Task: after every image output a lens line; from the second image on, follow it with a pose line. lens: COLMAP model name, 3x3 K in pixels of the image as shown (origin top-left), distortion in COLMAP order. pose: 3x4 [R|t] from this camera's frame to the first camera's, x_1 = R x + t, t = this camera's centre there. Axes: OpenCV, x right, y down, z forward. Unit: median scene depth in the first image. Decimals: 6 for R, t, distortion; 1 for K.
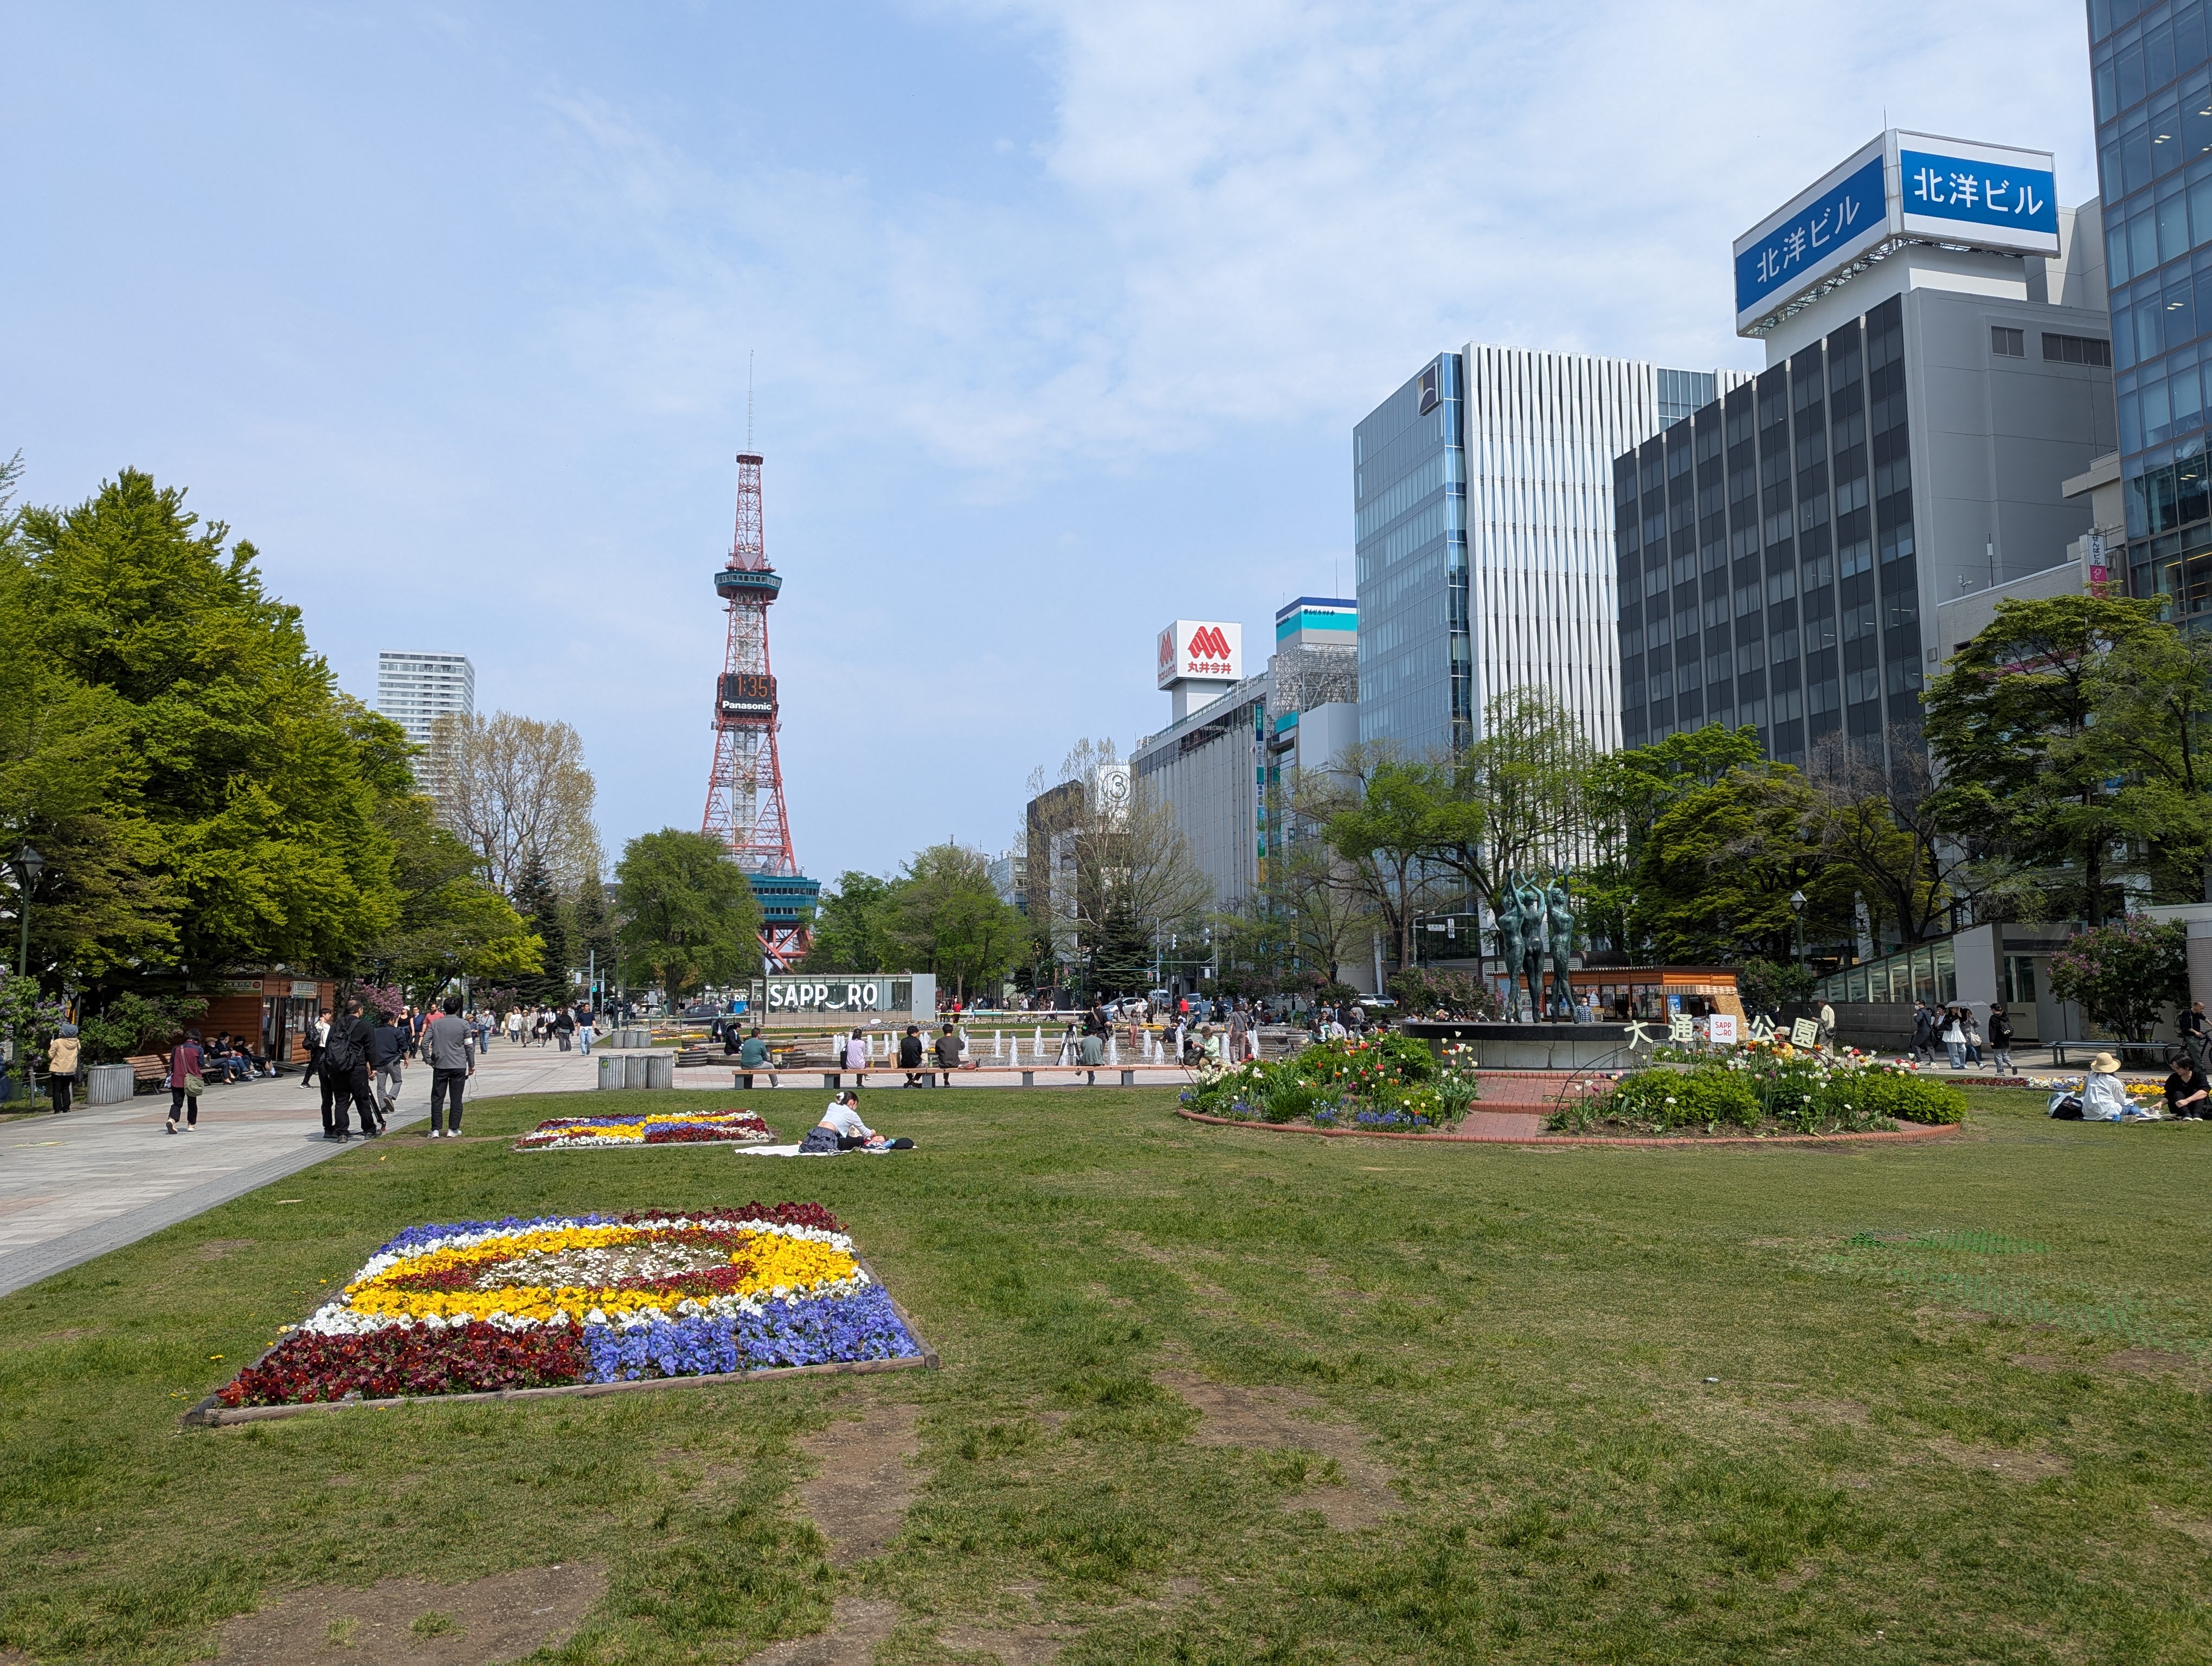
lens RADIAL K [[1579.1, 0, 1100.0], [0, 1579.1, 837.9], [0, 0, 1]] dist [0.098111, -0.105596]
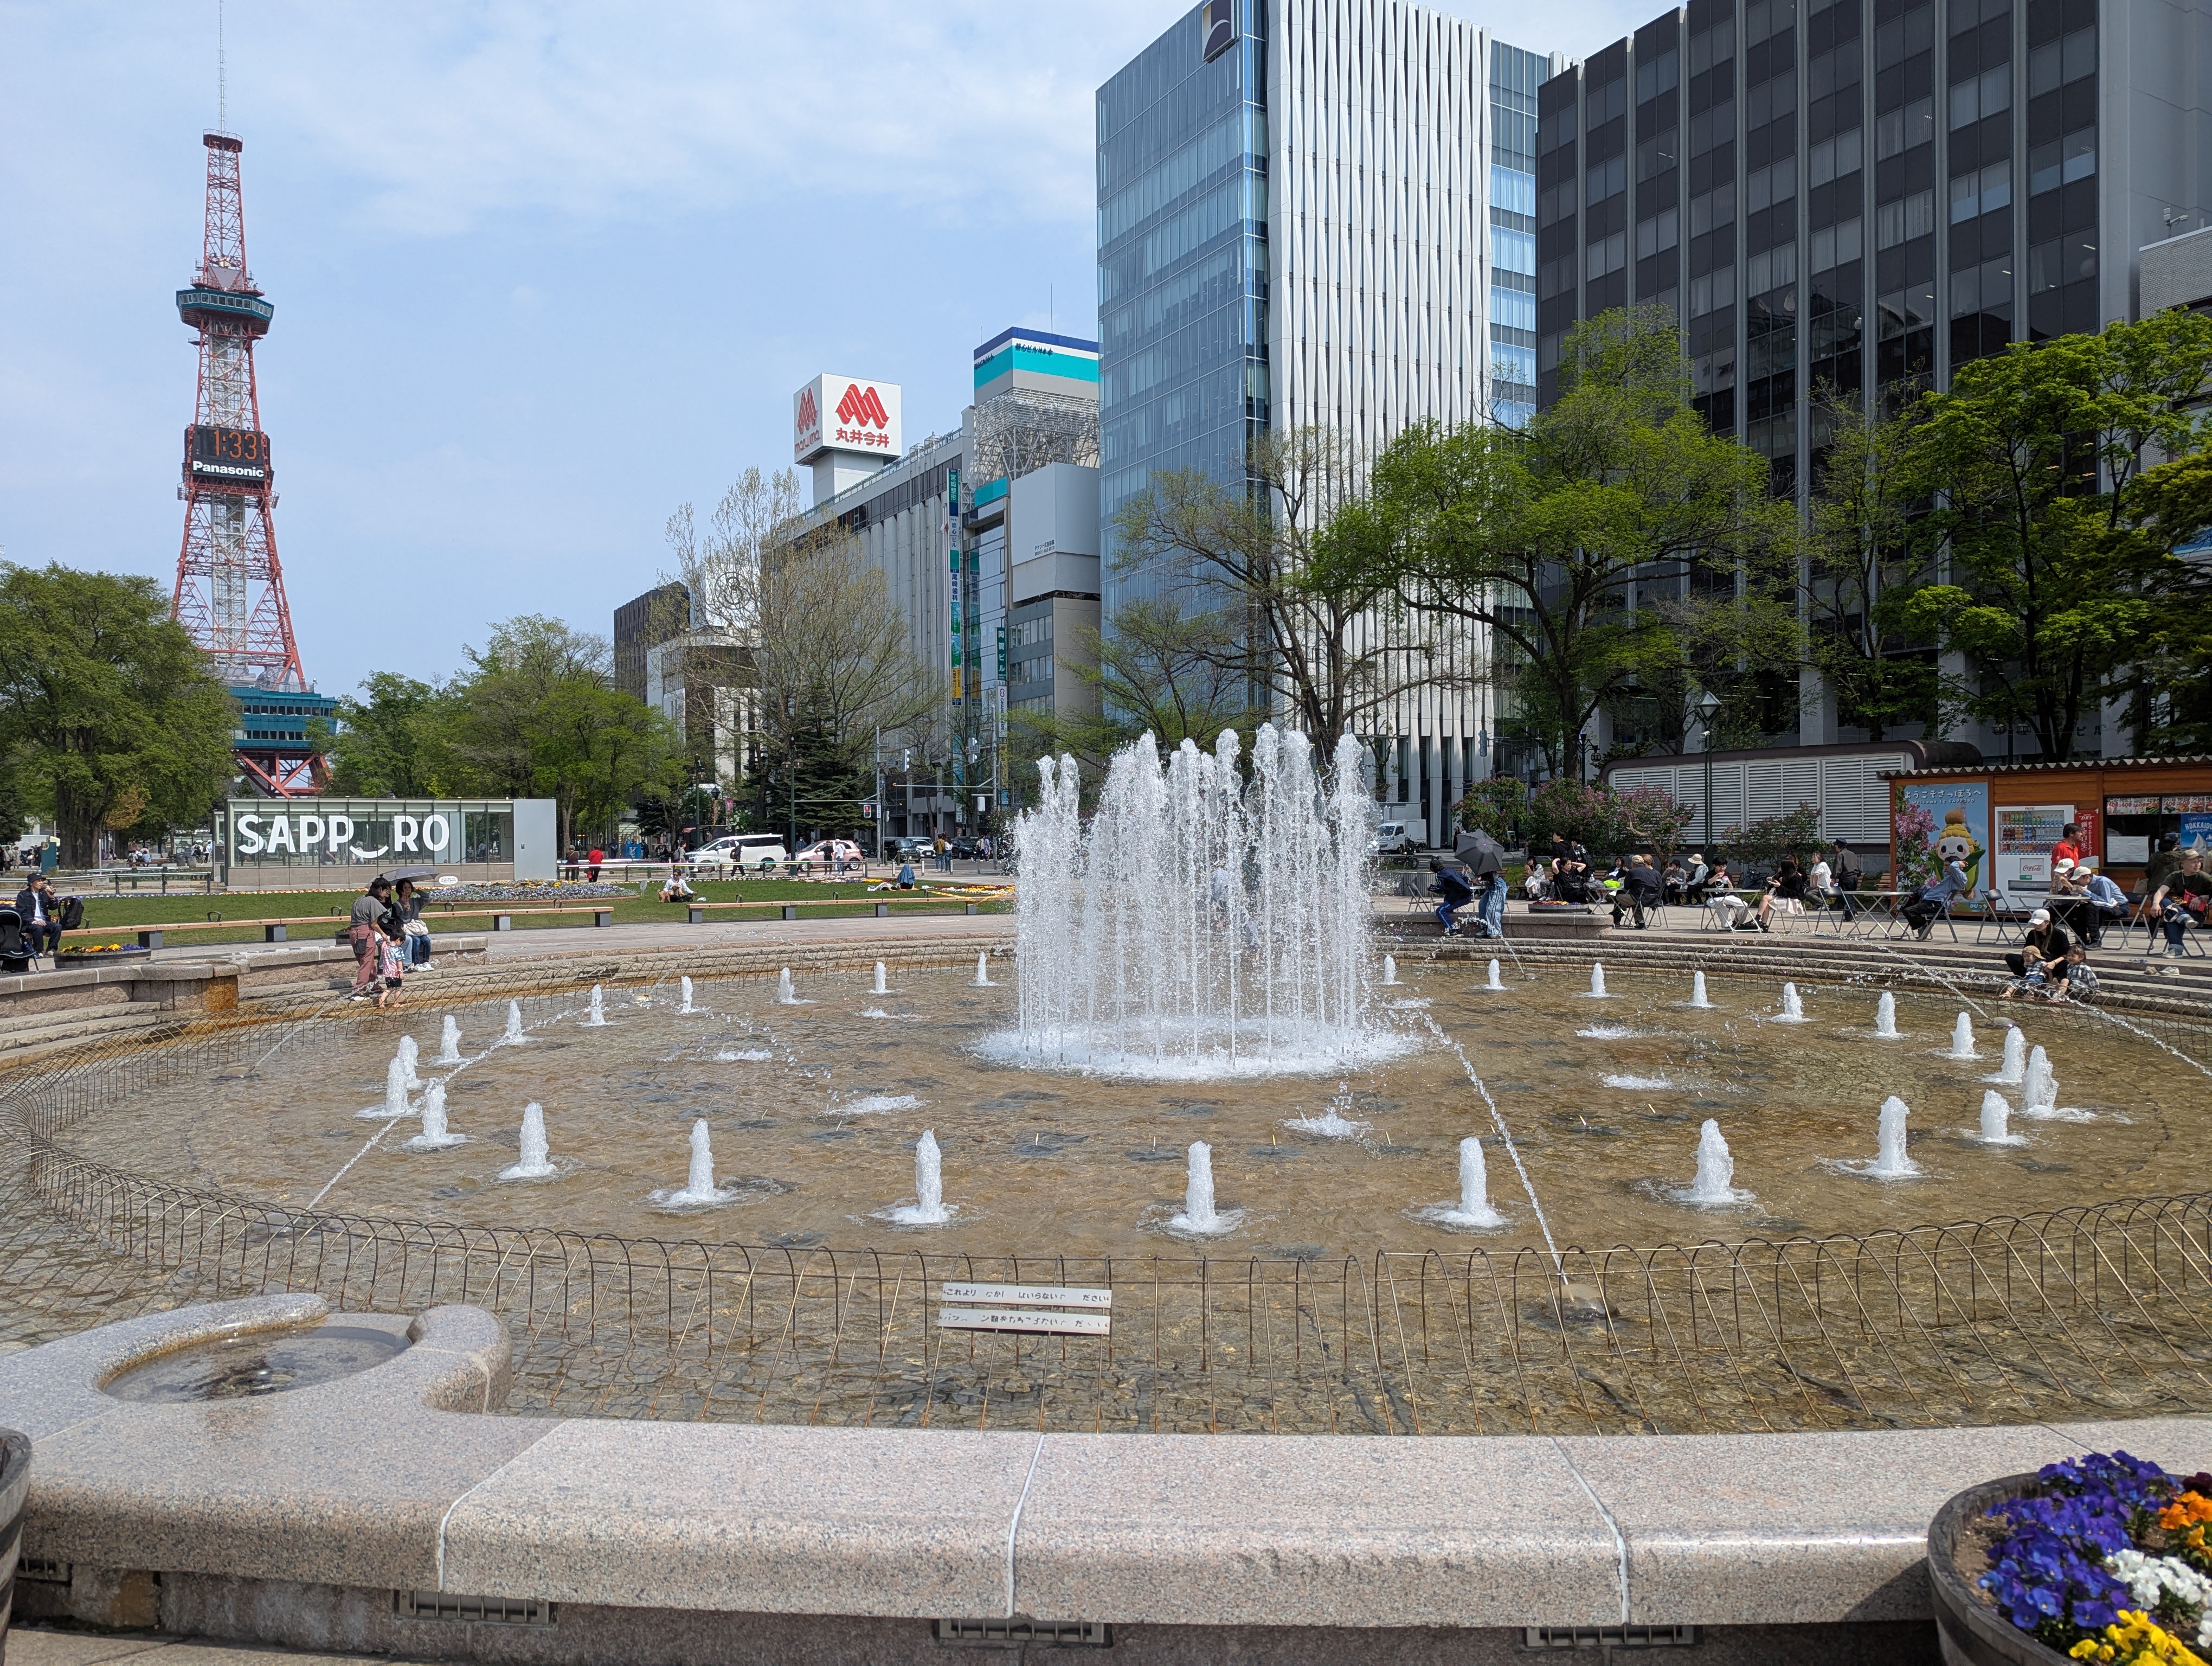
lens RADIAL K [[1598.7, 0, 1116.5], [0, 1598.7, 851.5], [0, 0, 1]] dist [0.072795, -0.066389]
pose [[0.963499, -0.003727, 0.267687, -0.035251], [-0.024191, 0.994601, 0.100918, 0.022154], [-0.266618, -0.103710, 0.958206, 0.204648]]
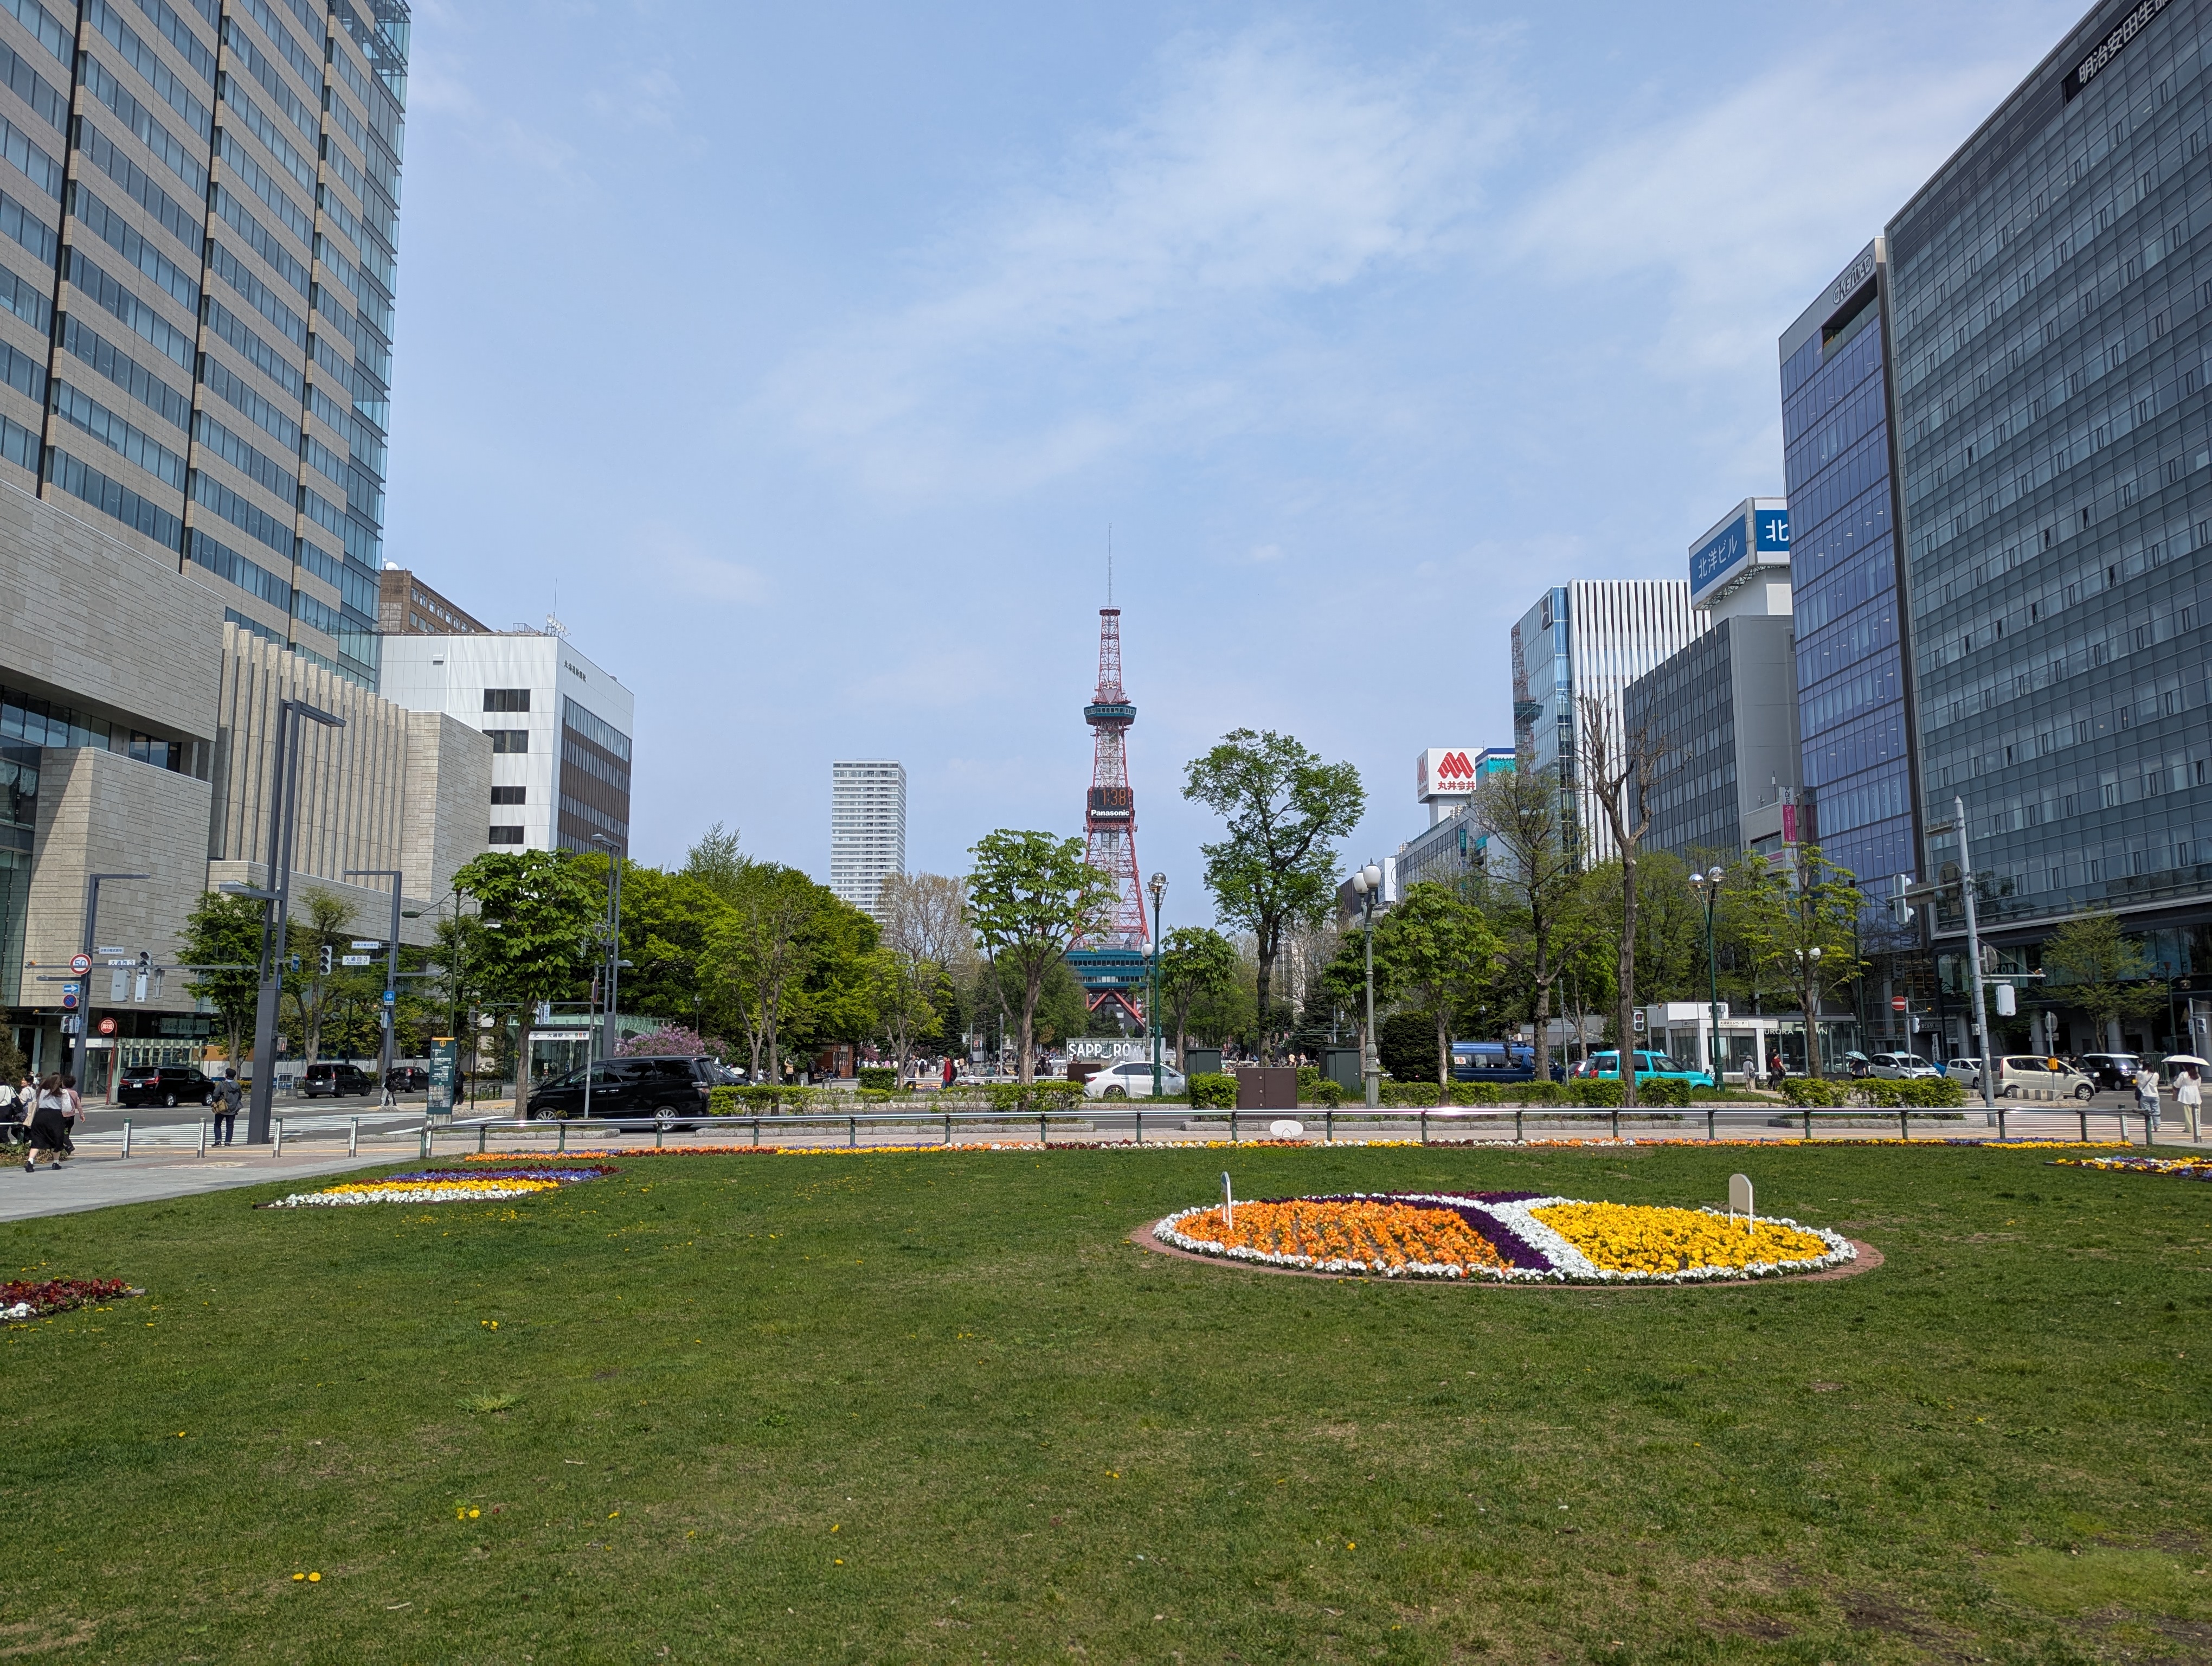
lens RADIAL K [[1557.1, 0, 1102.4], [0, 1557.1, 856.7], [0, 0, 1]] dist [0.088341, -0.094818]
pose [[0.968811, -0.028971, -0.246102, 0.132946], [0.023354, 0.999397, -0.025714, -0.035559], [0.246698, 0.019165, 0.968903, -0.336023]]
